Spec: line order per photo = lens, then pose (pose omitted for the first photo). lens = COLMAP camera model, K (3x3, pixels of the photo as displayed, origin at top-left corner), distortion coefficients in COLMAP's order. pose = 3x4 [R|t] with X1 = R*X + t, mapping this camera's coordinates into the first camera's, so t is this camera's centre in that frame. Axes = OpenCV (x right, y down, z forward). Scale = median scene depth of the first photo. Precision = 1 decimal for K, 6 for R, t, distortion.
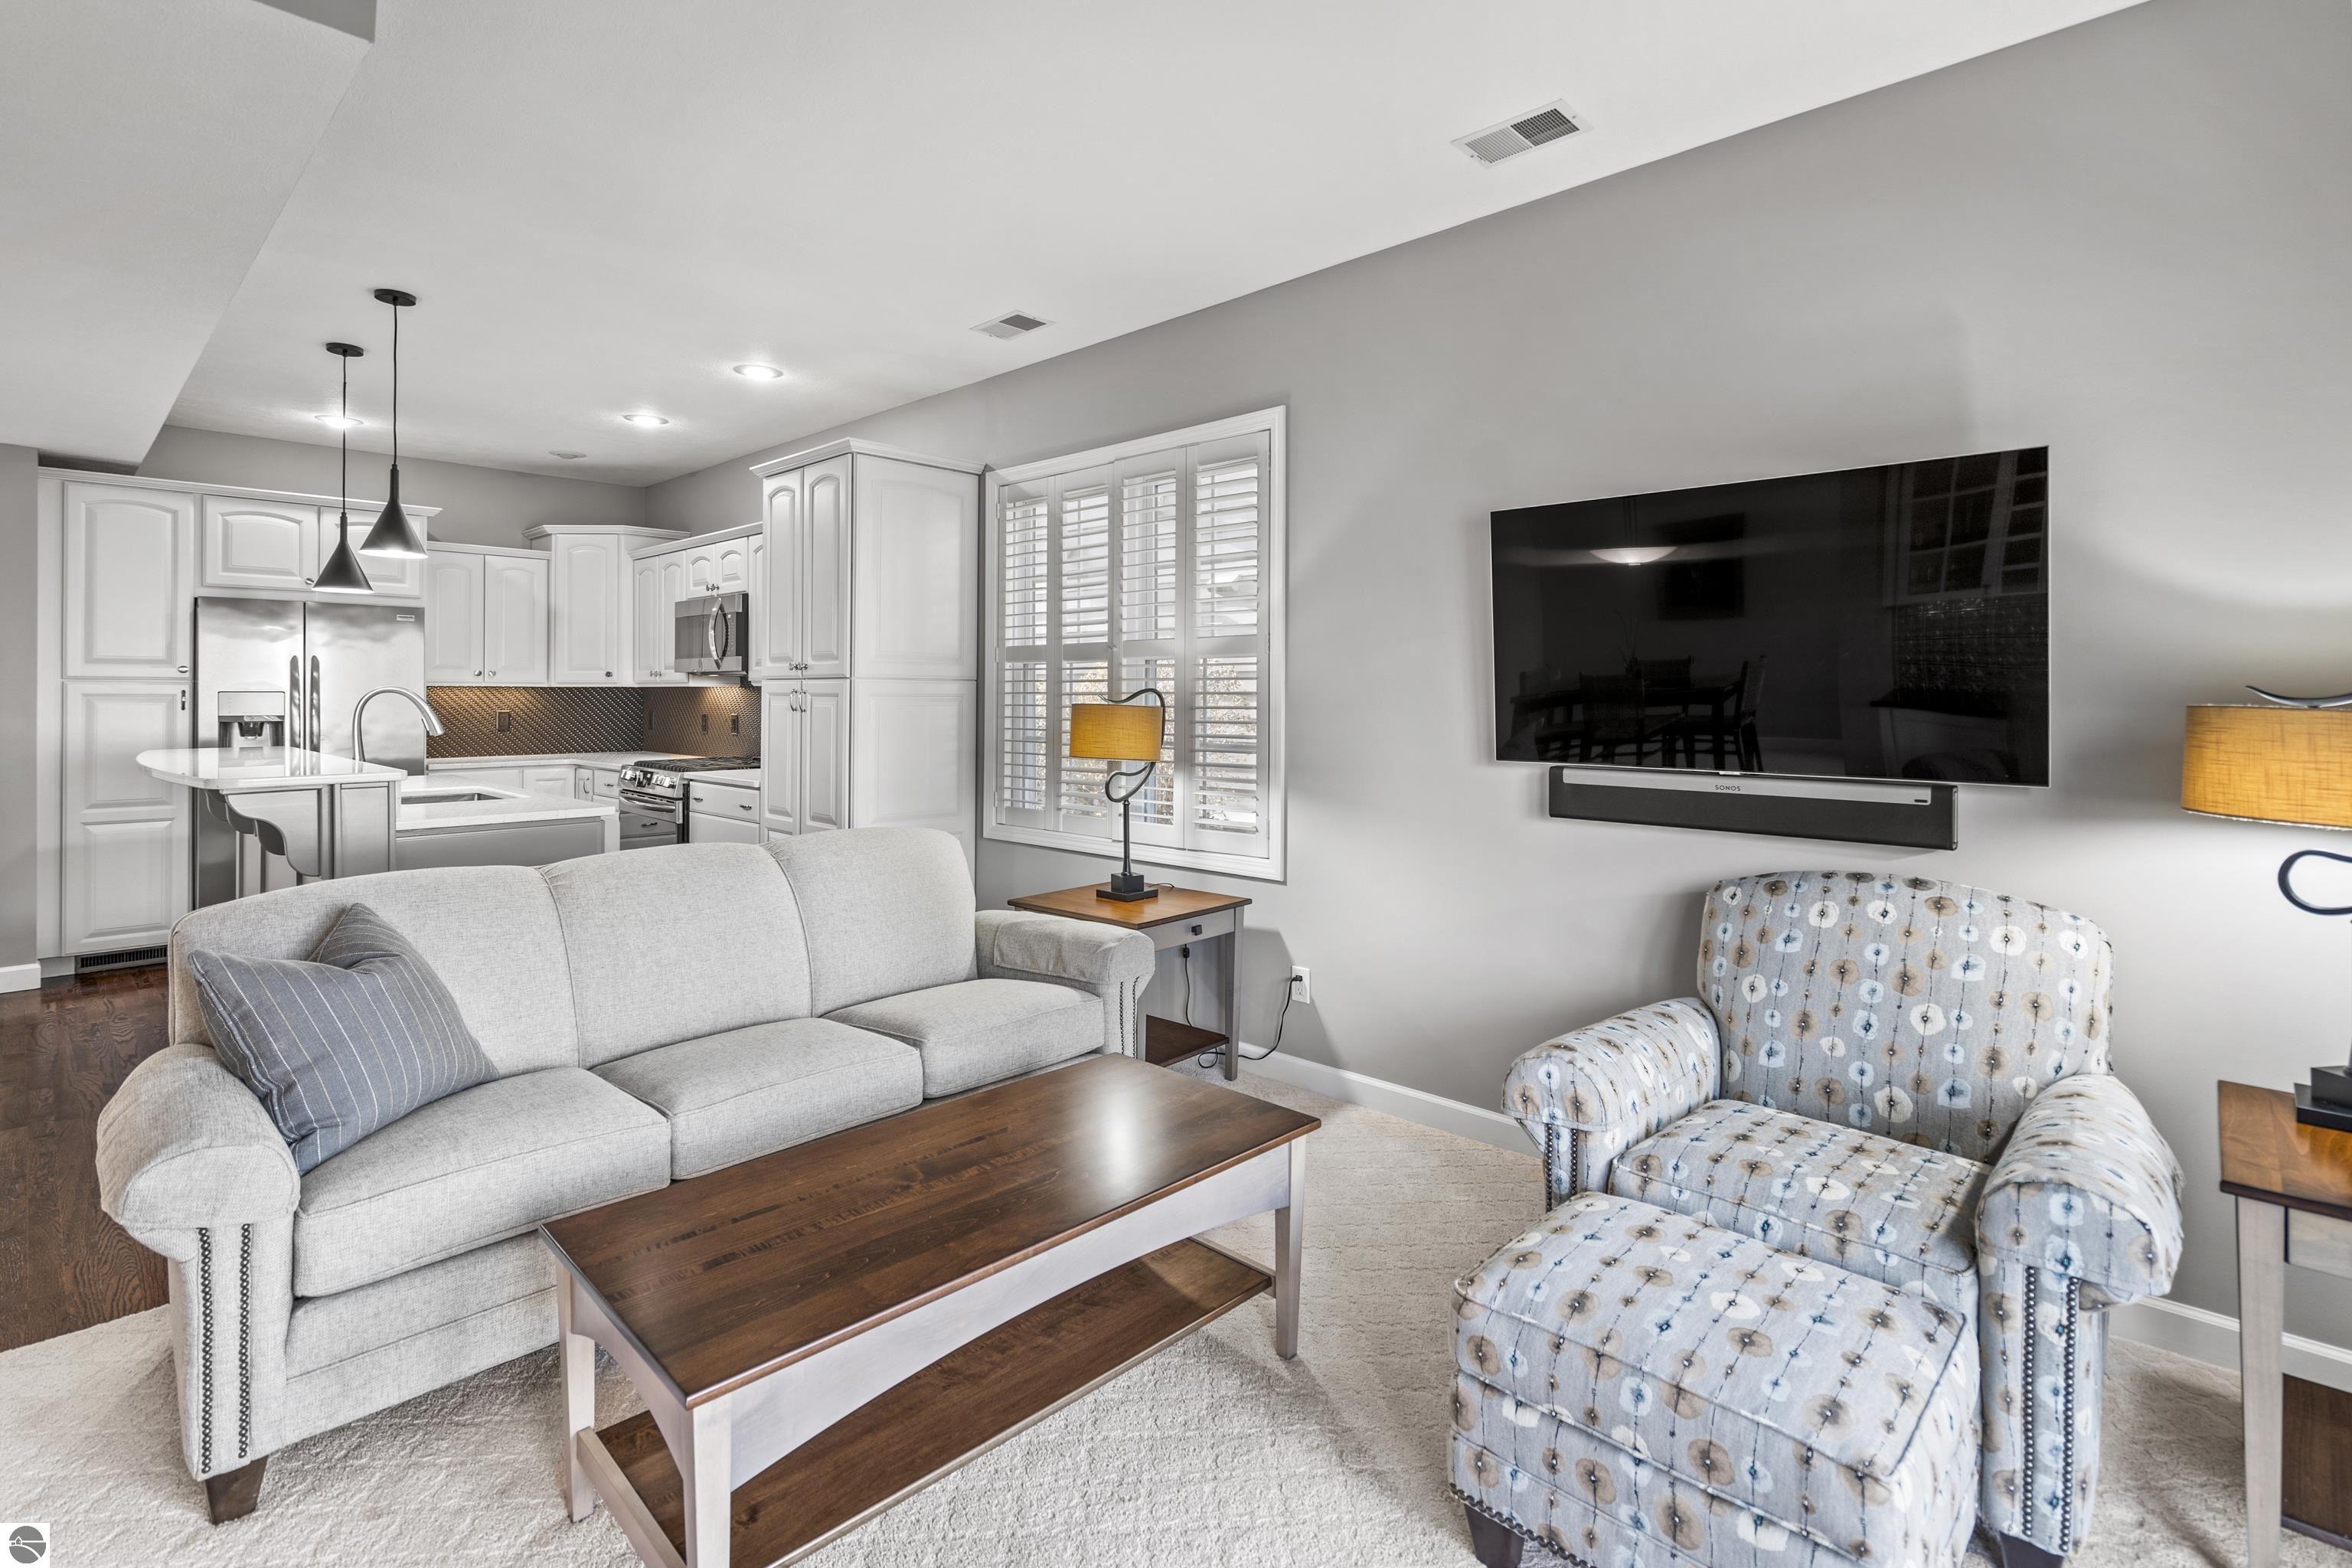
lens RADIAL K [[1095.6, 0, 1181.5], [0, 1095.6, 697.9], [0, 0, 1]] dist [0.001558, -0.000119]
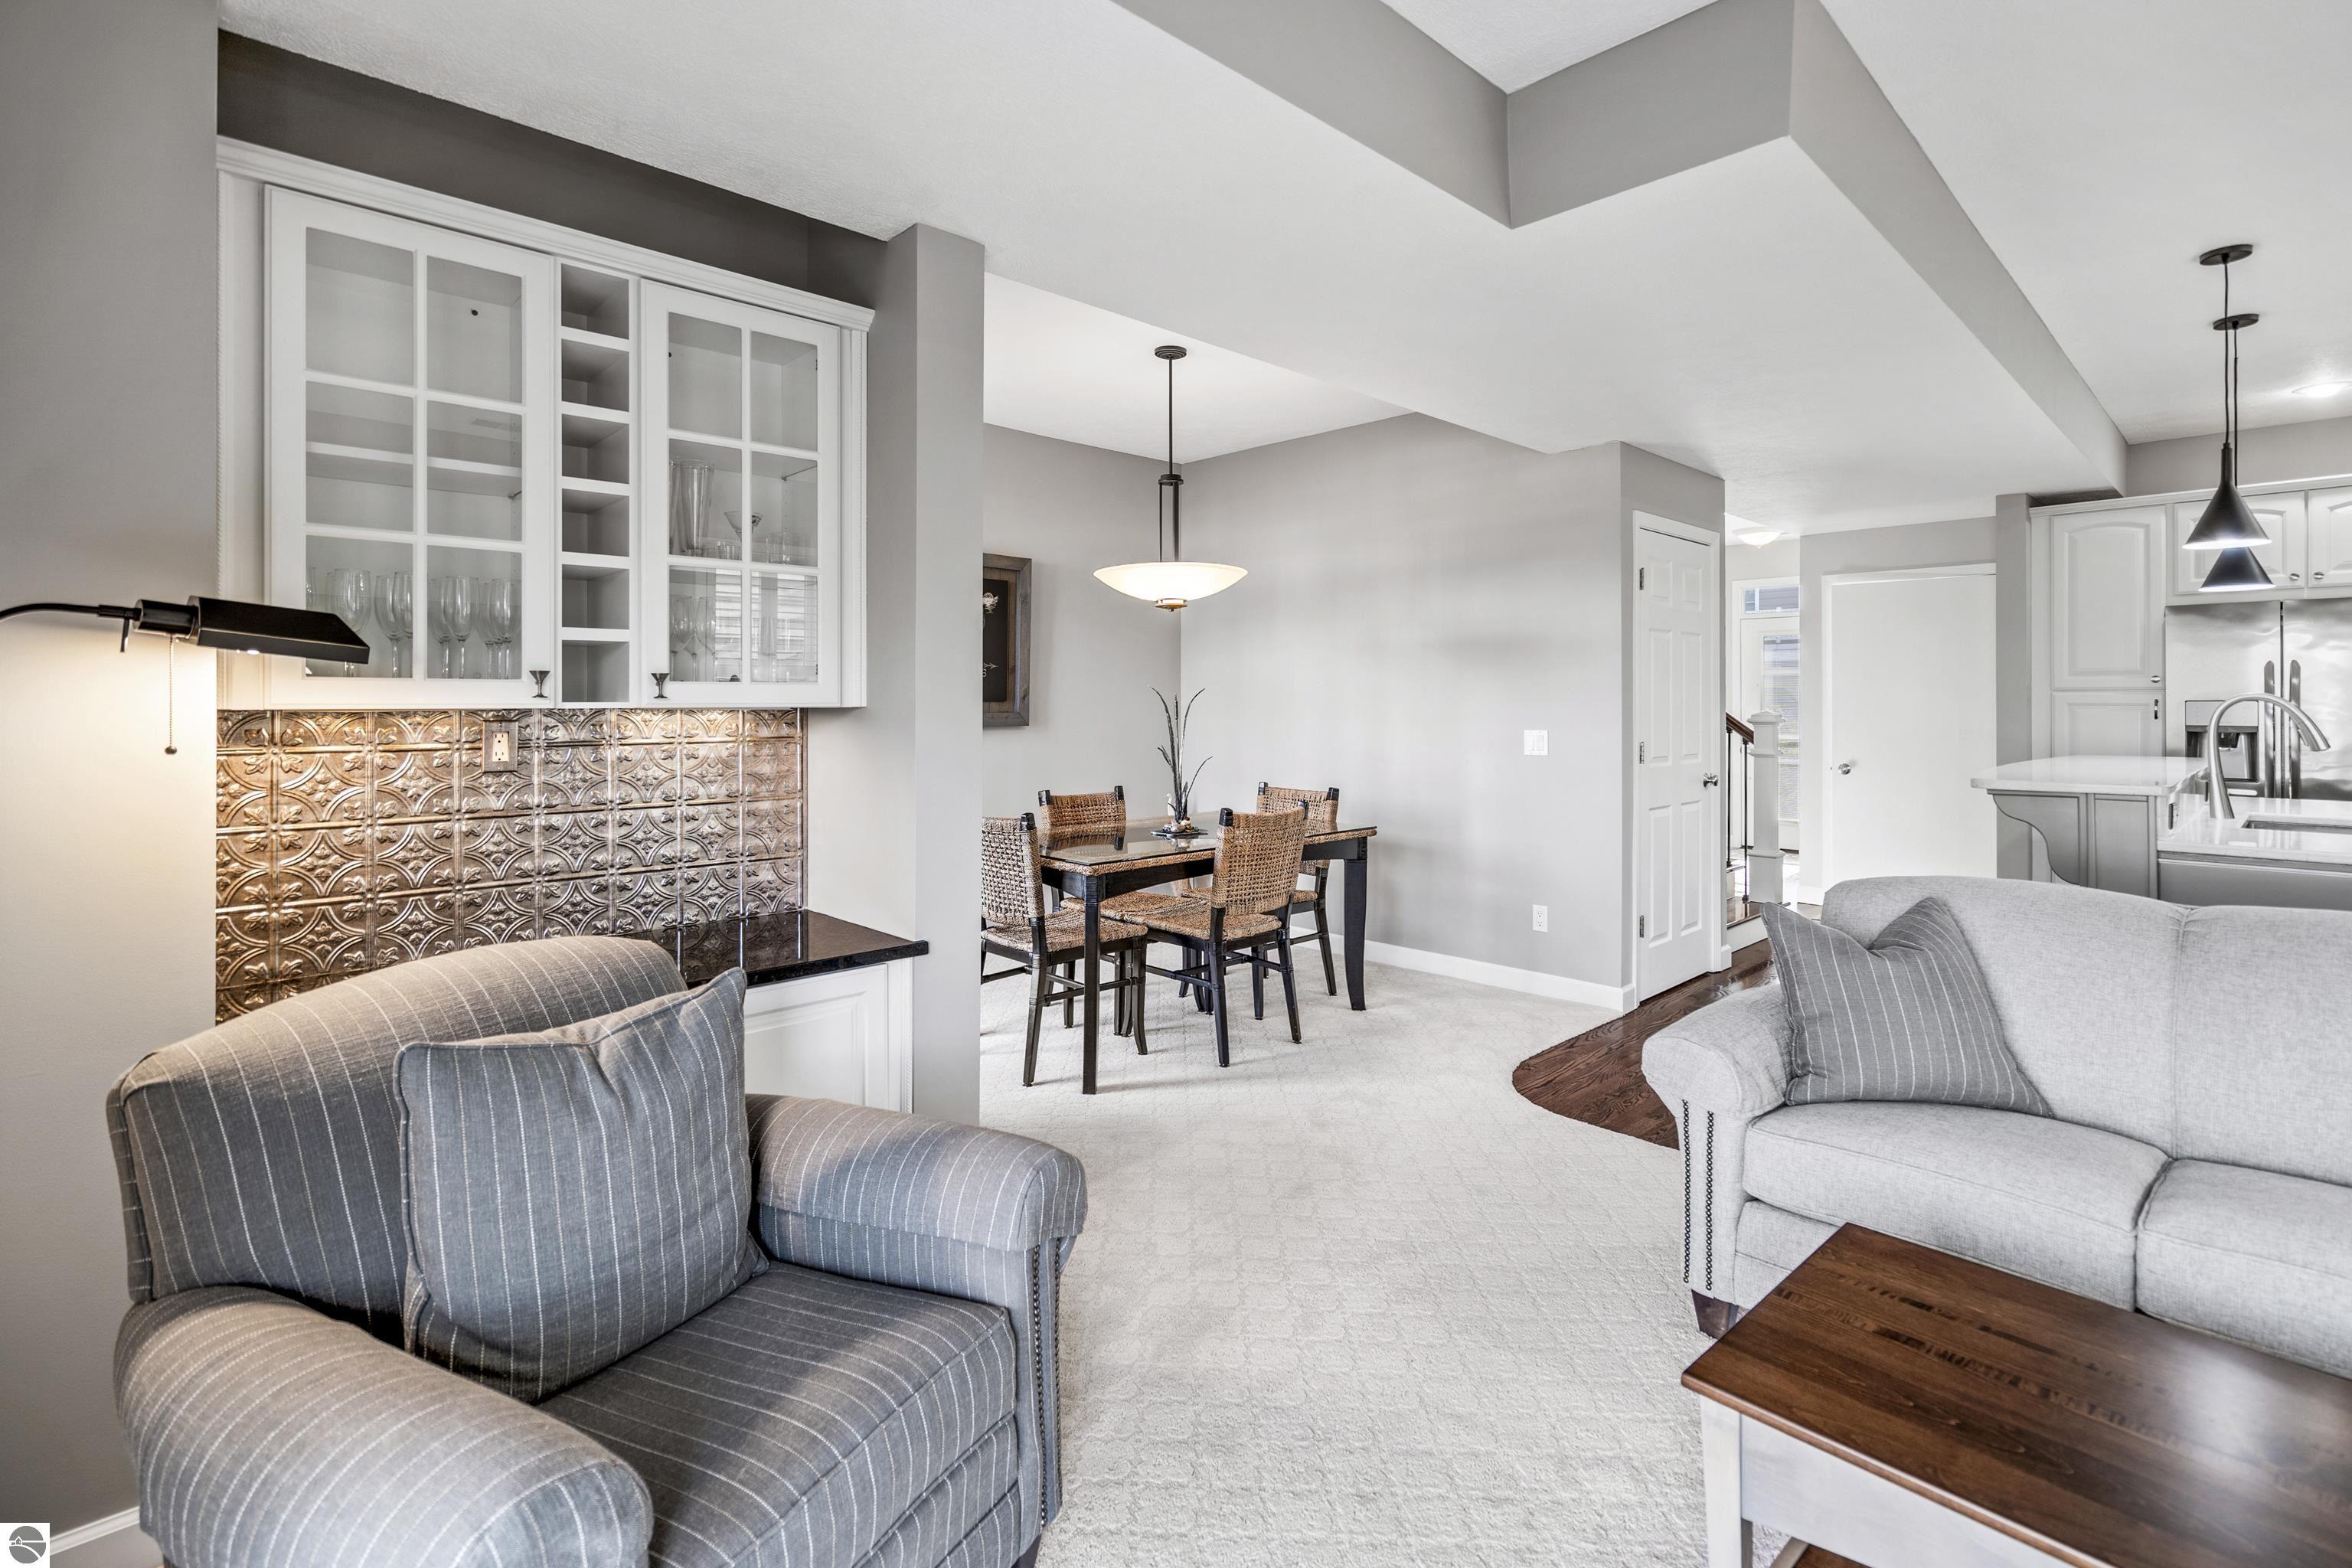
lens RADIAL K [[1095.6, 0, 1181.5], [0, 1095.6, 697.9], [0, 0, 1]] dist [0.001558, -0.000119]
pose [[-0.044056, -0.007123, -0.999004, 0.164314], [-0.002439, 0.999972, -0.007023, 0.001238], [0.999026, 0.002128, -0.044073, 0.152234]]
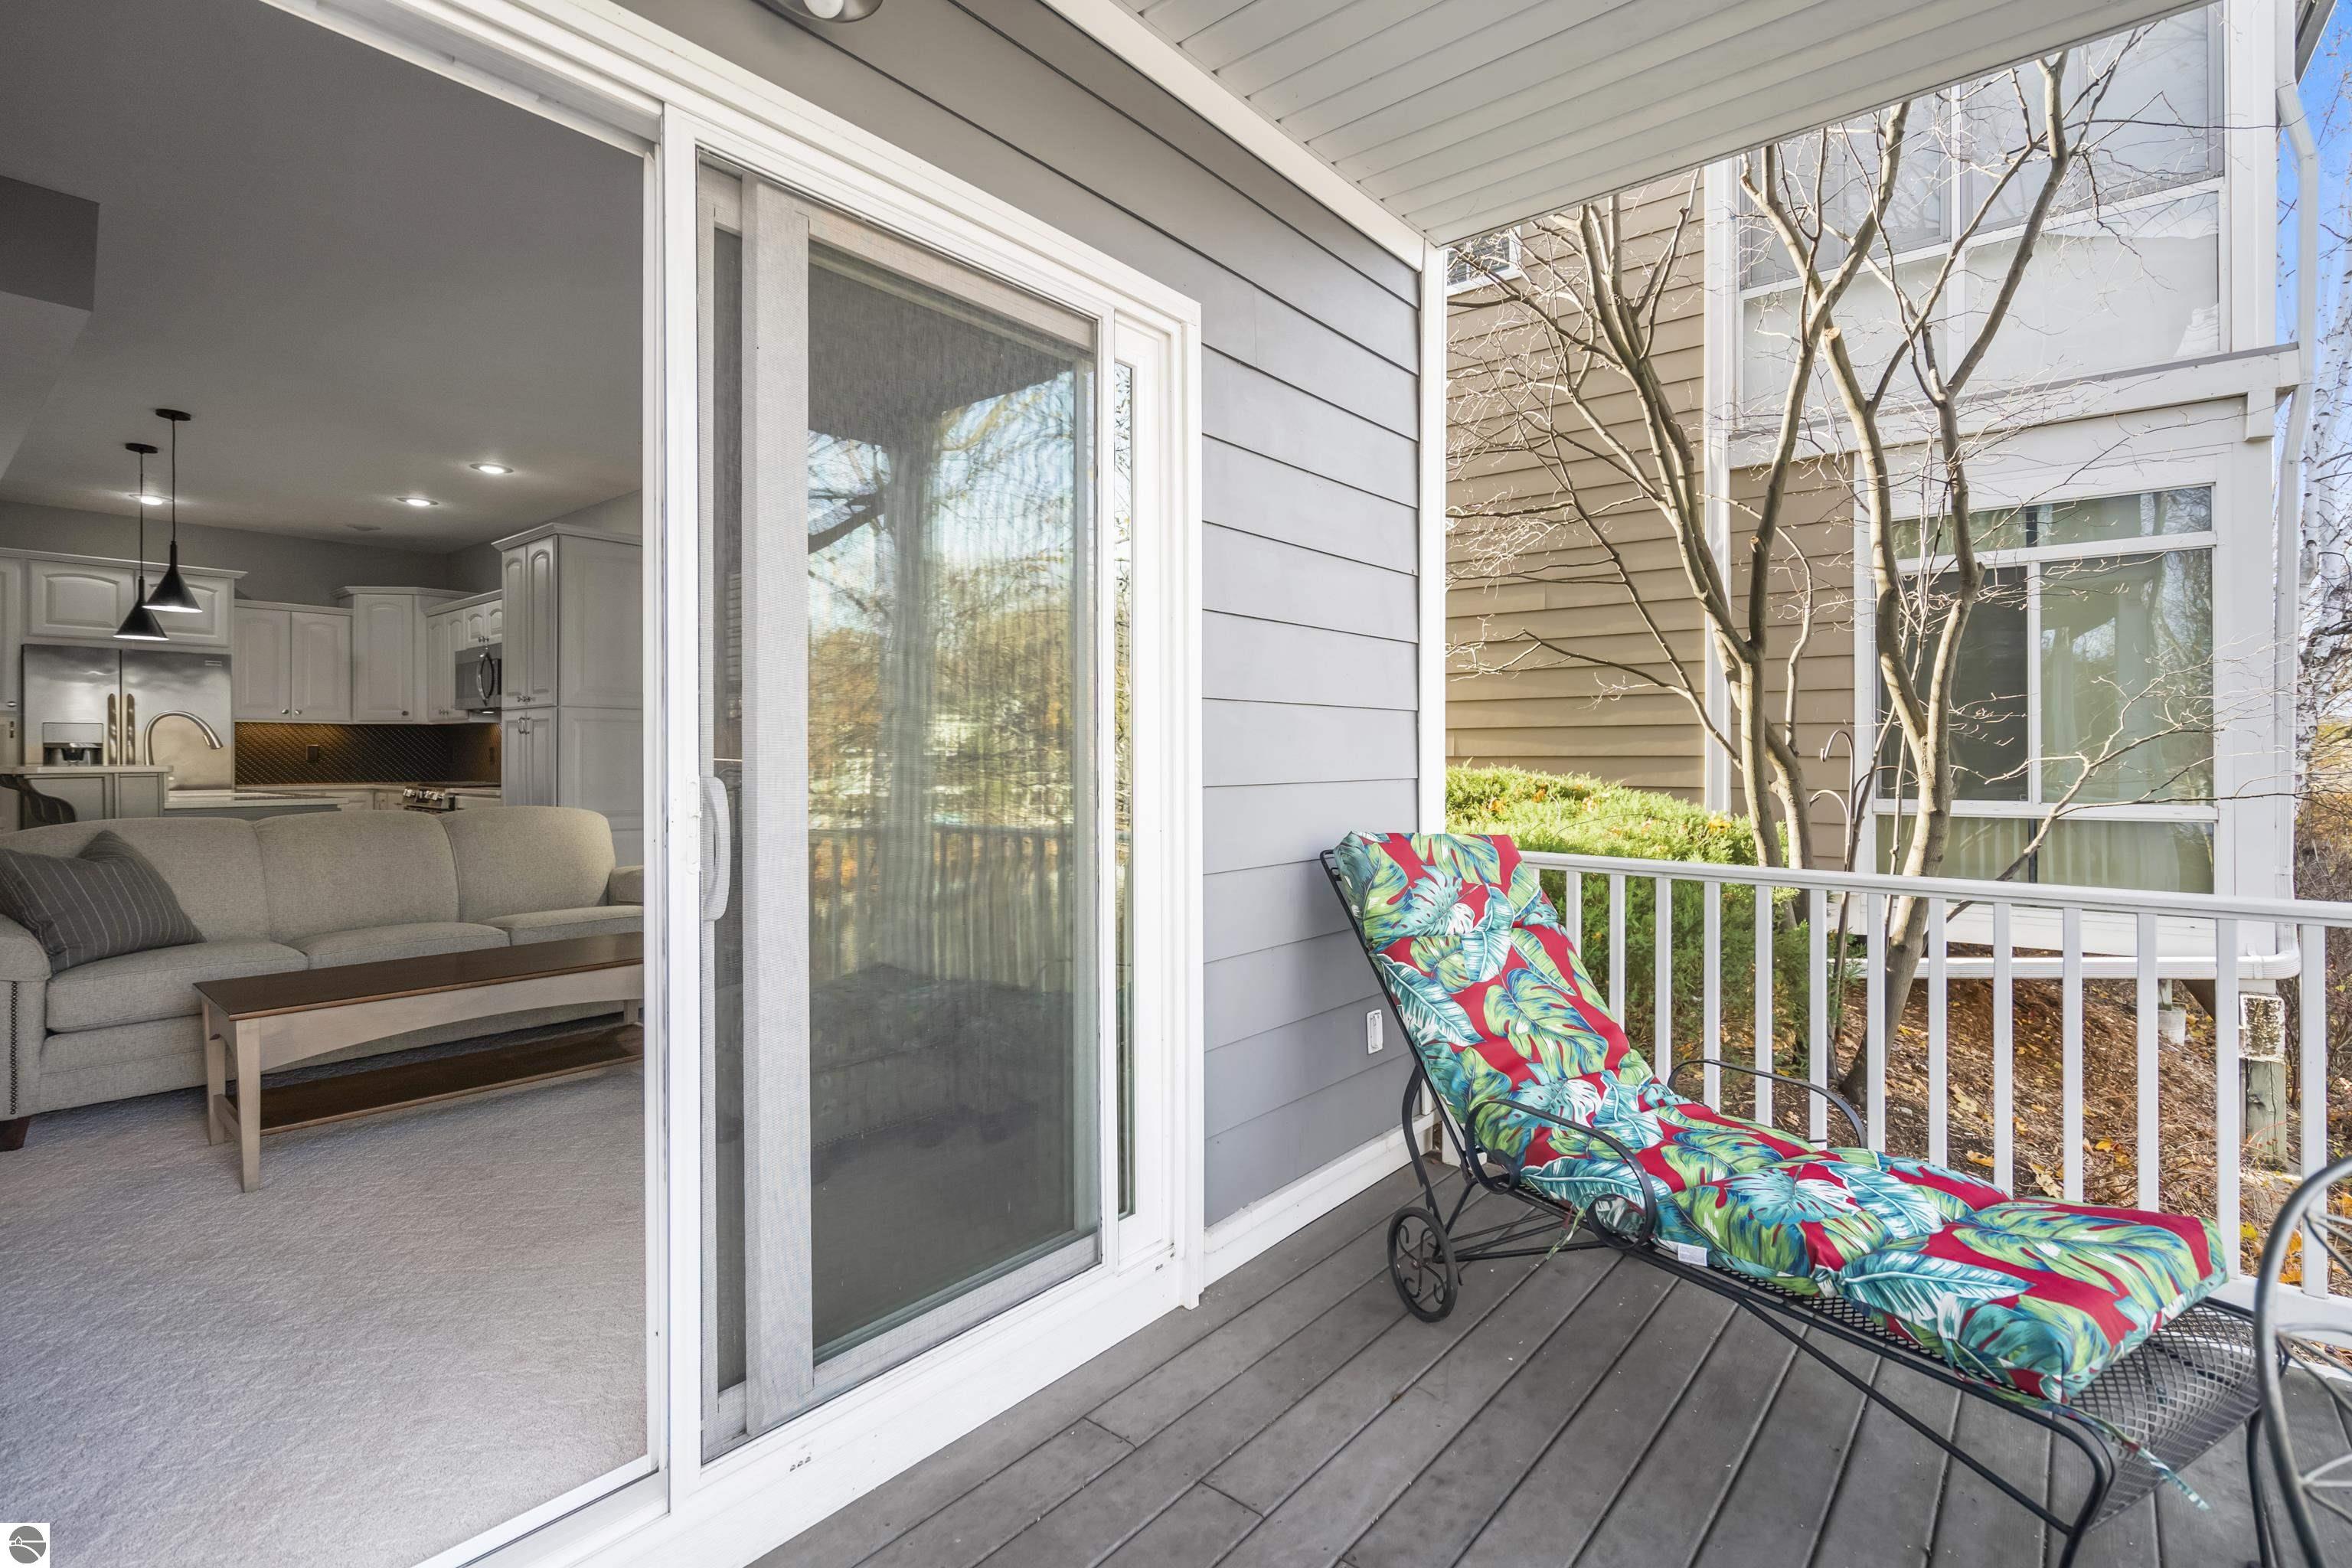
lens RADIAL K [[1078.8, 0, 1184.3], [0, 1078.8, 761.6], [0, 0, 1]] dist [0.000538, 0.000267]
pose [[0.997256, -0.004613, 0.073886, 0.317540], [0.004496, 0.999988, 0.001743, 0.044784], [-0.073894, -0.001406, 0.997265, -0.308389]]
